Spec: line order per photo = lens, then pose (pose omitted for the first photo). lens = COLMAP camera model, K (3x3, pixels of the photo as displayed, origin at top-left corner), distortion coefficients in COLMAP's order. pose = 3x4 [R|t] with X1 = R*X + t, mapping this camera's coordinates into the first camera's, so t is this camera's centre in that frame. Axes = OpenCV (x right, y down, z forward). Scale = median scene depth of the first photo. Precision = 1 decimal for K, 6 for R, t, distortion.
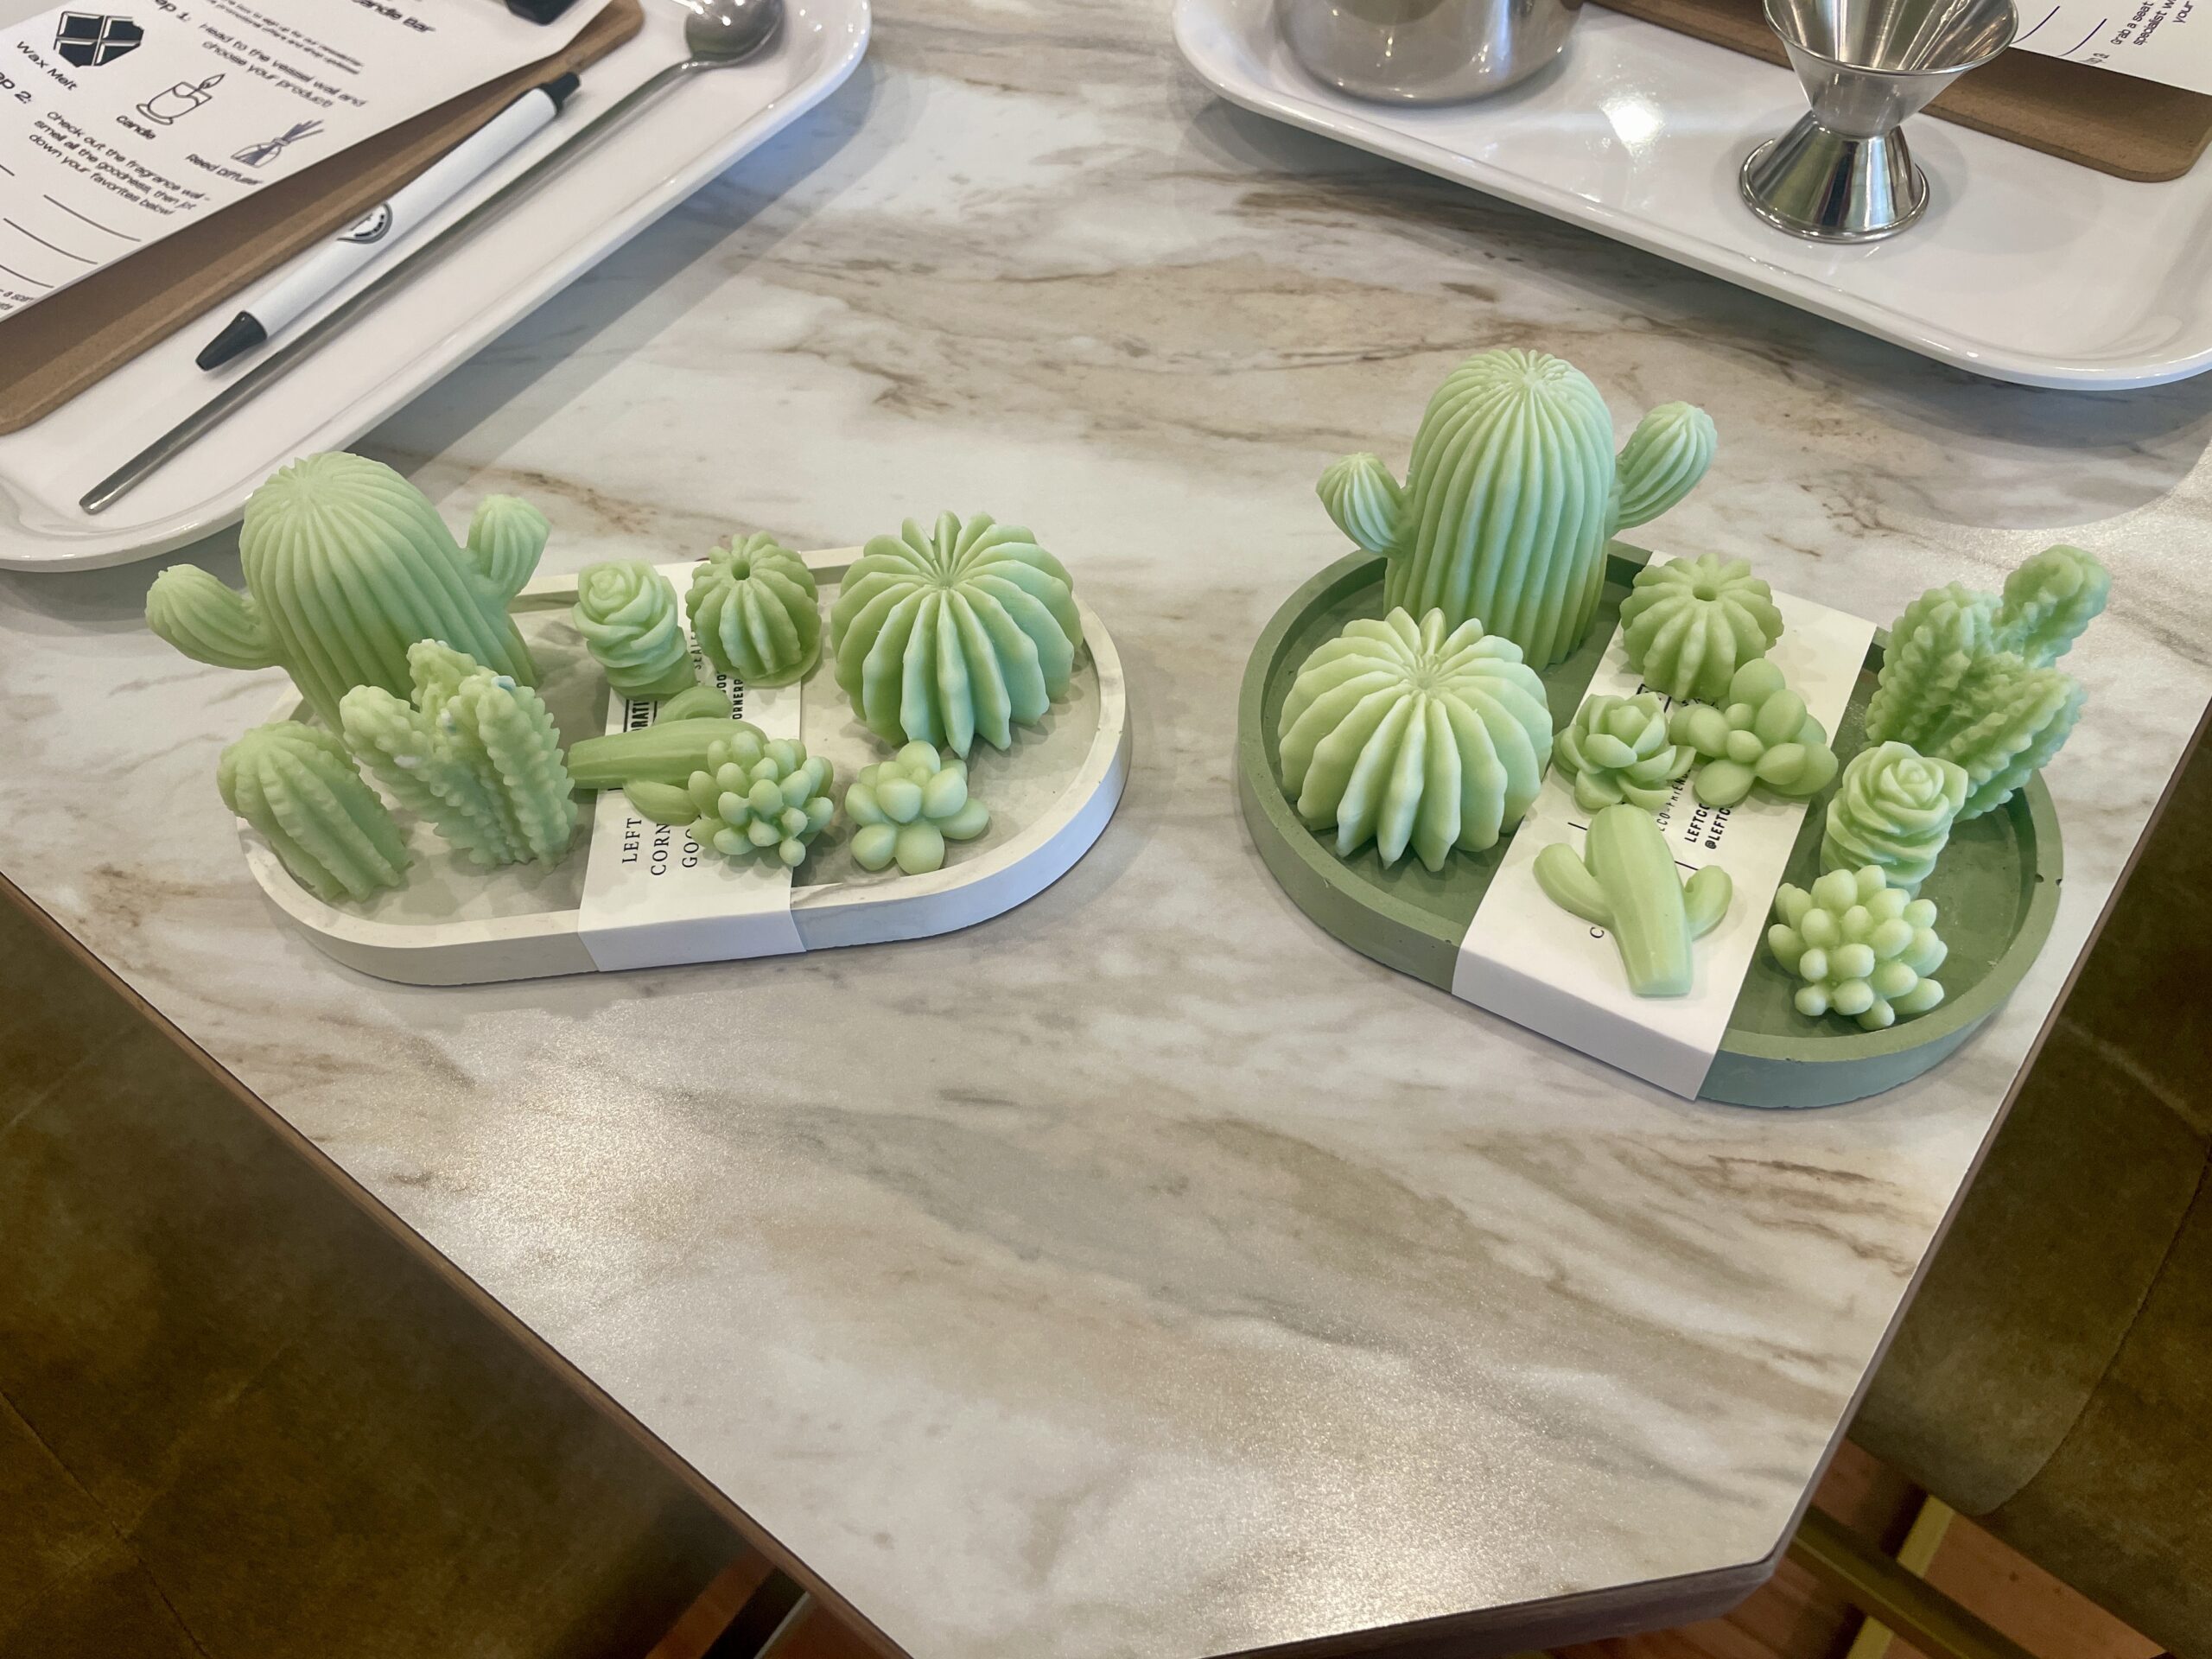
lens RADIAL K [[1664.3, 0, 1114.0], [0, 1664.3, 788.3], [0, 0, 1]] dist [0.058080, -0.095591]
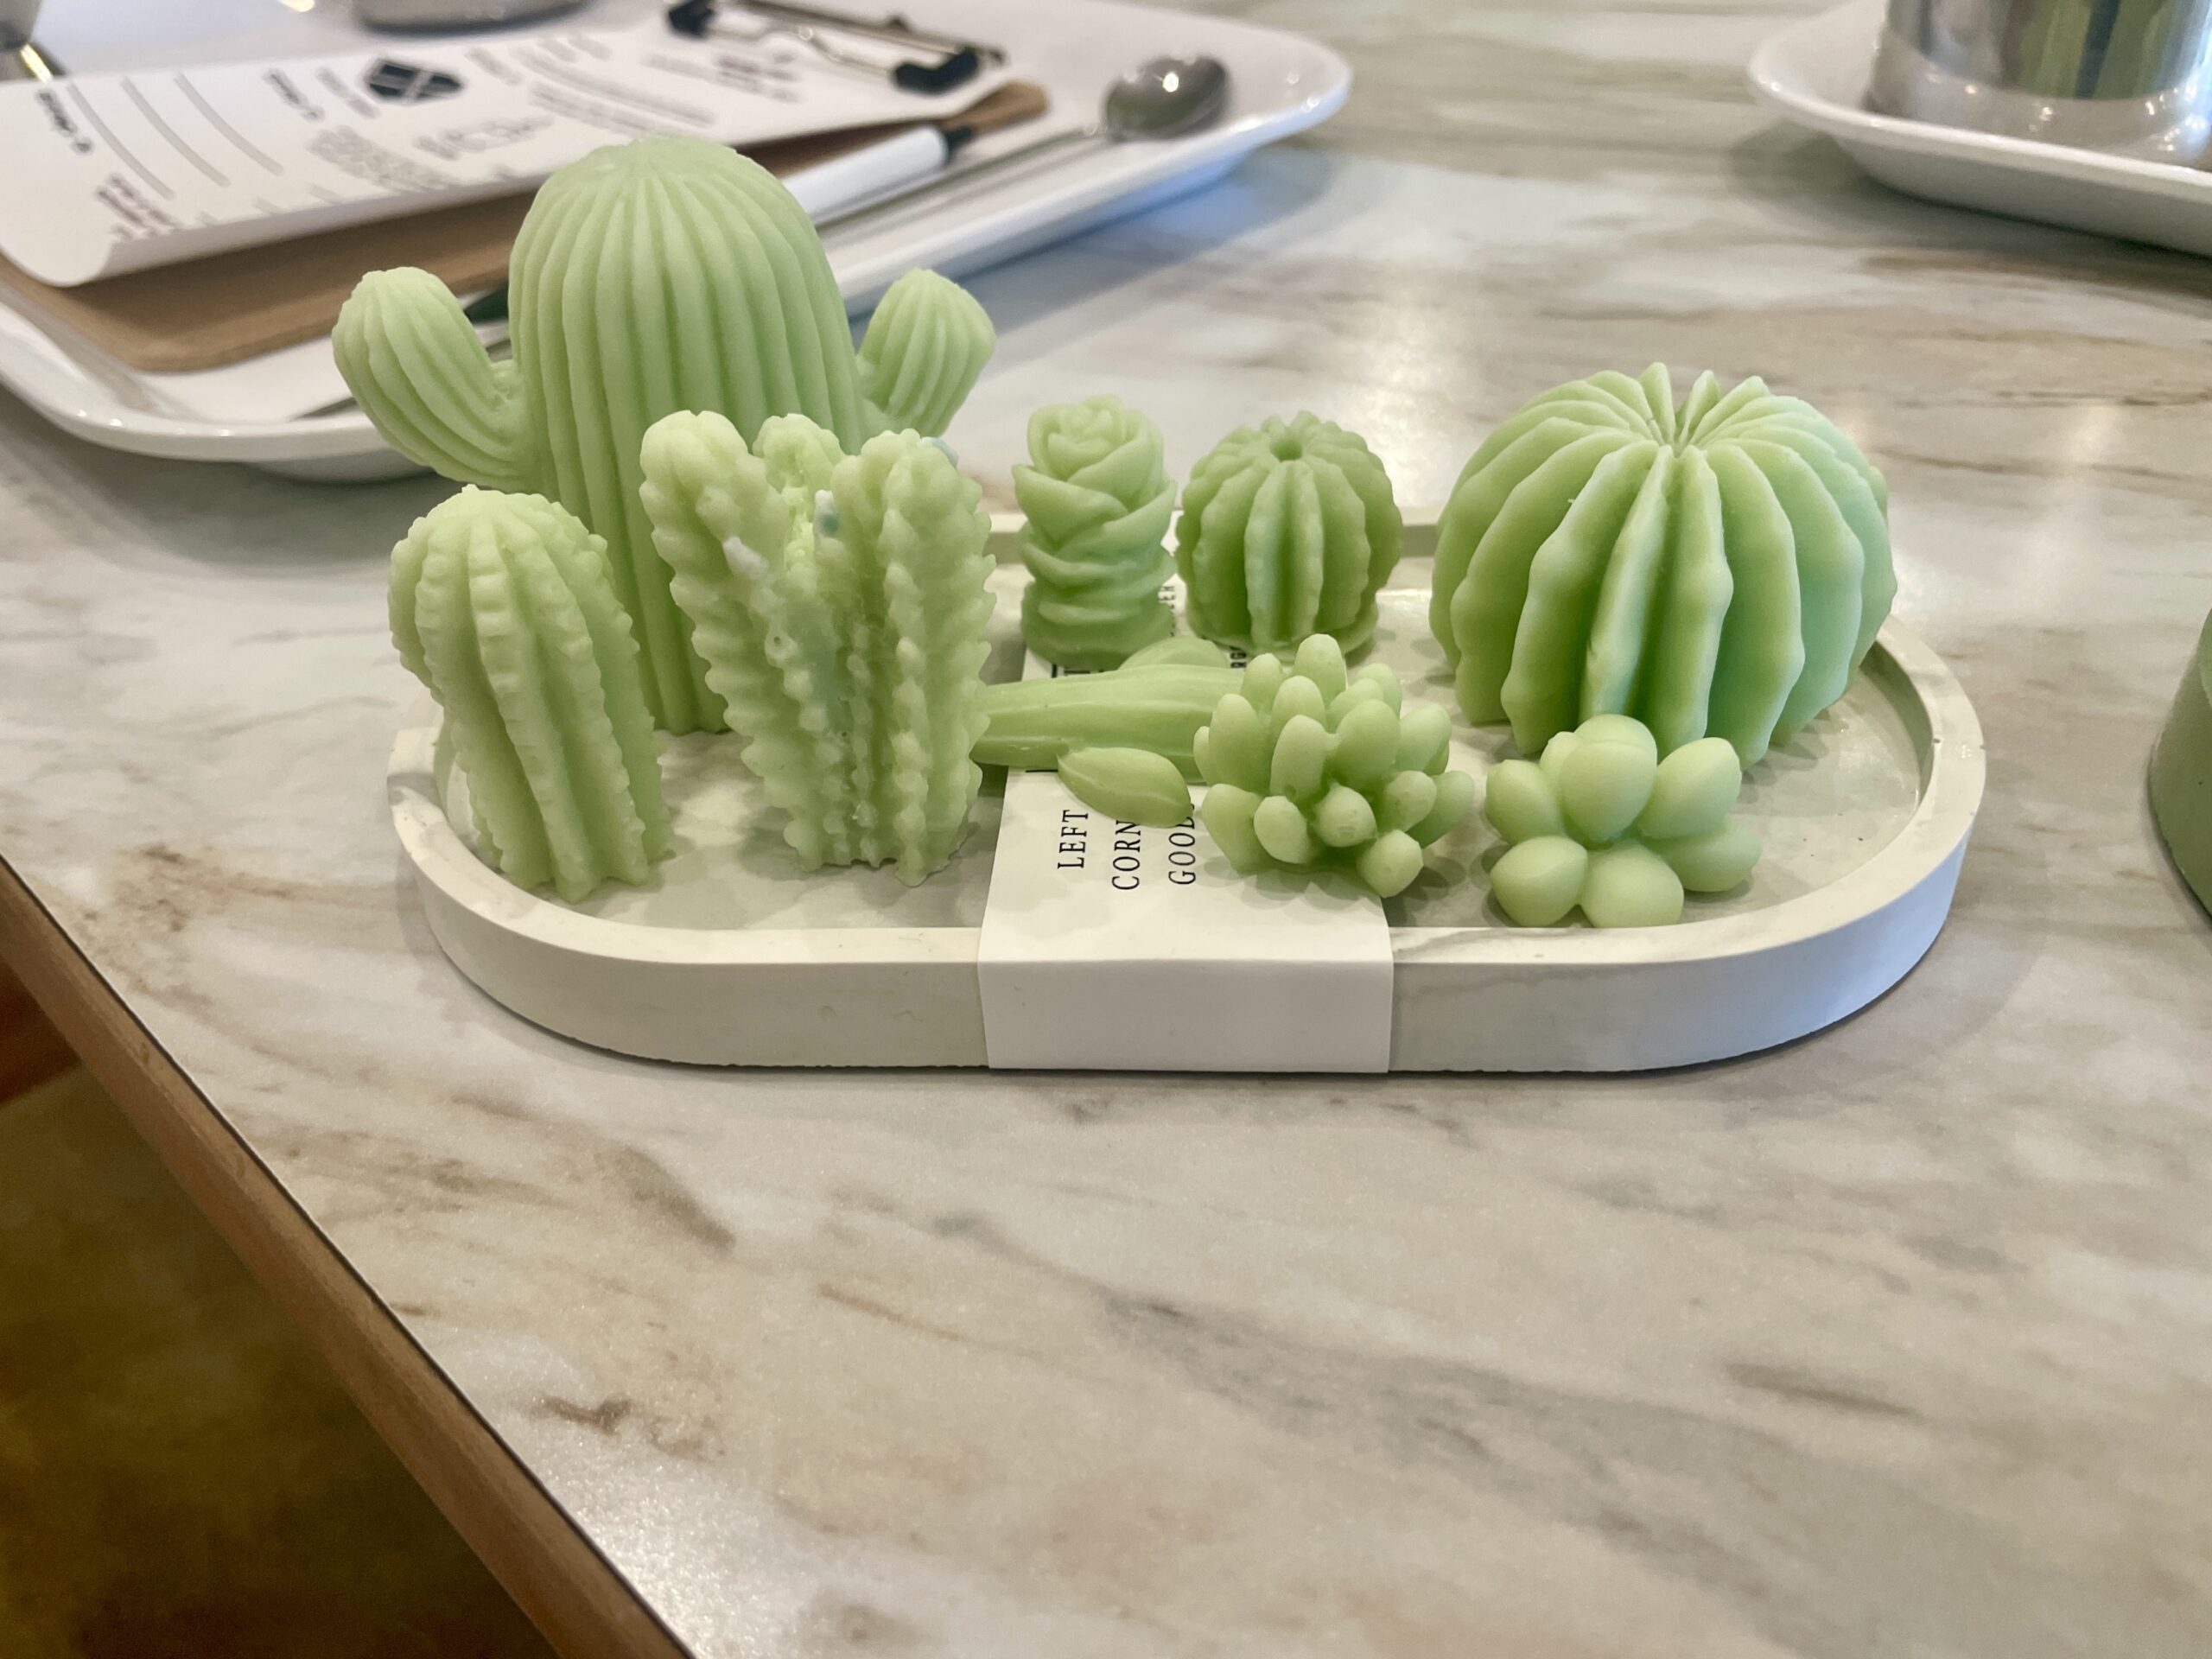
lens RADIAL K [[1723.1, 0, 1096.1], [0, 1723.1, 783.1], [0, 0, 1]] dist [0.063574, -0.112788]
pose [[0.990938, 0.087787, -0.101659, -0.233876], [-0.114319, 0.948568, -0.295210, 0.185332], [0.070515, 0.304157, 0.950009, 0.478884]]
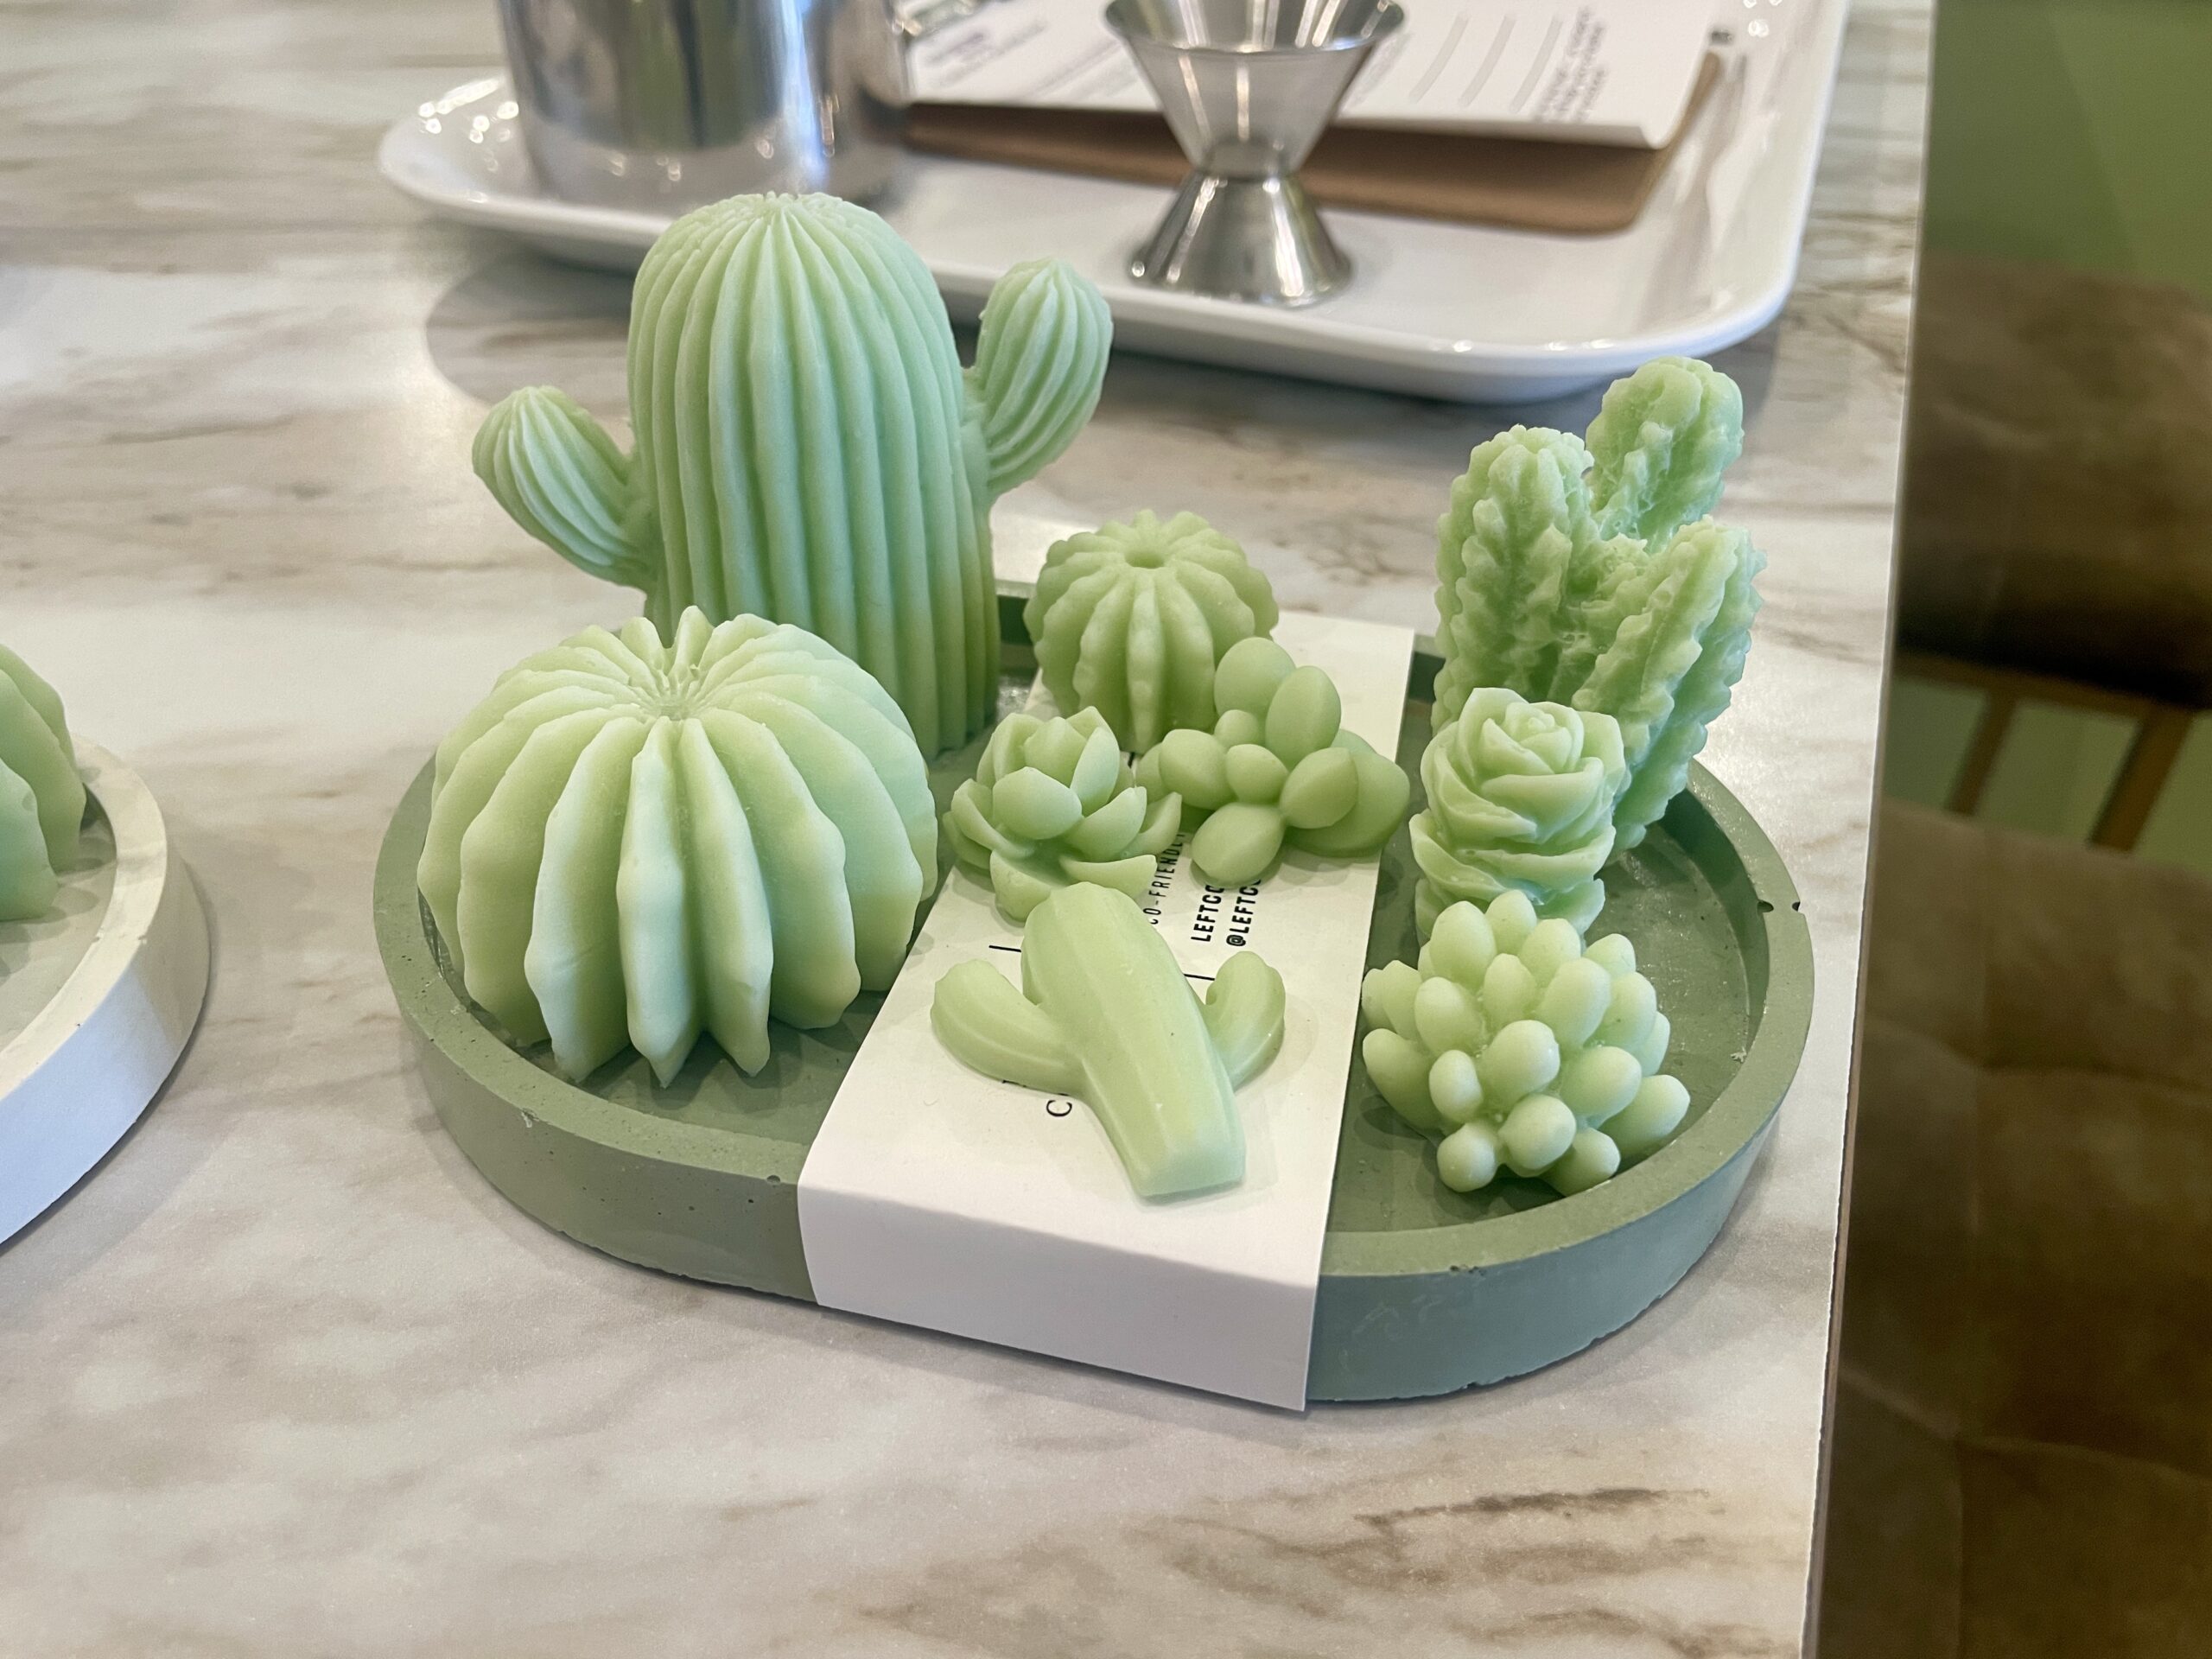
lens RADIAL K [[1711.7, 0, 1076.5], [0, 1711.7, 831.6], [0, 0, 1]] dist [0.062672, -0.104480]
pose [[0.961909, -0.118843, 0.246187, 0.164576], [0.183129, 0.948759, -0.257528, 0.134113], [-0.202967, 0.292803, 0.934383, 0.454313]]
